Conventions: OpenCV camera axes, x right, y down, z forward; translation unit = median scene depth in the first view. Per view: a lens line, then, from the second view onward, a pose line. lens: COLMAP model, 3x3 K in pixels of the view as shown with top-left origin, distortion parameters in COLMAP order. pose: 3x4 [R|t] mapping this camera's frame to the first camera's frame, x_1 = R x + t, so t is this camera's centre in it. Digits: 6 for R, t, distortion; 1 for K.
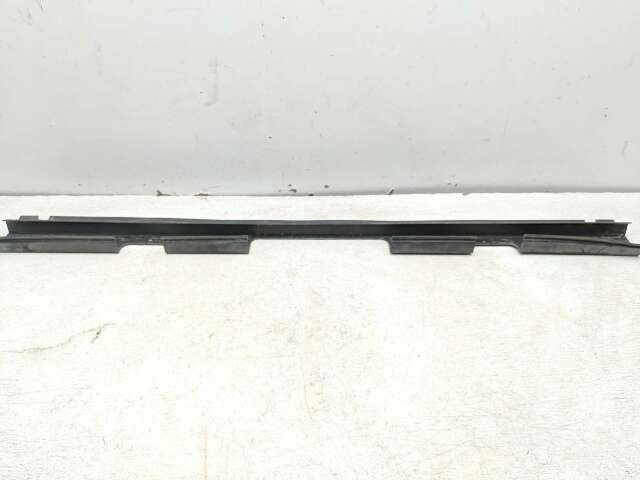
lens RADIAL K [[491.6, 0, 320.0], [0, 491.6, 240.0], [0, 0, 1]] dist [0.070187, -0.136478]
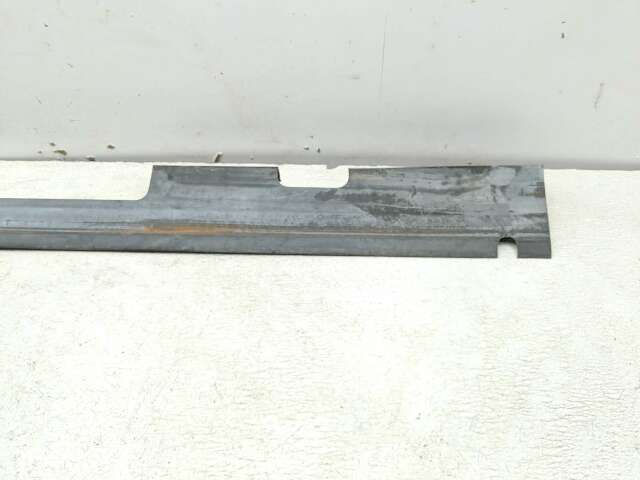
lens RADIAL K [[486.7, 0, 320.0], [0, 486.7, 240.0], [0, 0, 1]] dist [0.072033, -0.135031]
pose [[0.997629, 0.036299, -0.058476, 0.439353], [-0.028121, 0.990439, 0.135058, -0.114832], [0.062820, -0.133093, 0.989111, 0.521594]]
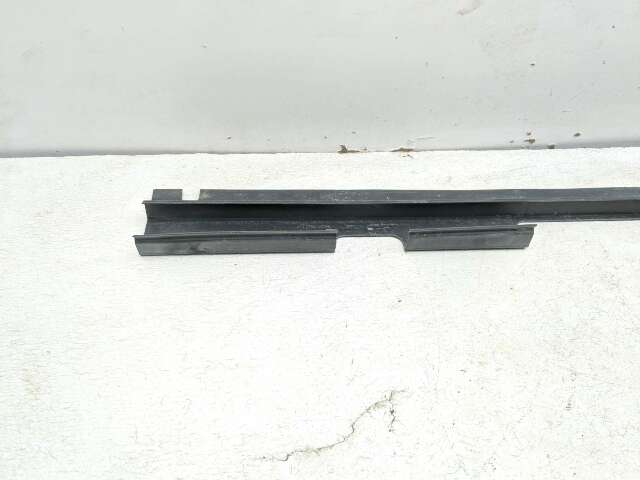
lens RADIAL K [[486.7, 0, 320.0], [0, 486.7, 240.0], [0, 0, 1]] dist [0.072033, -0.135031]
pose [[0.997852, -0.021178, 0.061999, -0.543575], [0.010338, 0.985354, 0.170205, -0.115935], [-0.064696, -0.169199, 0.983456, 0.433614]]
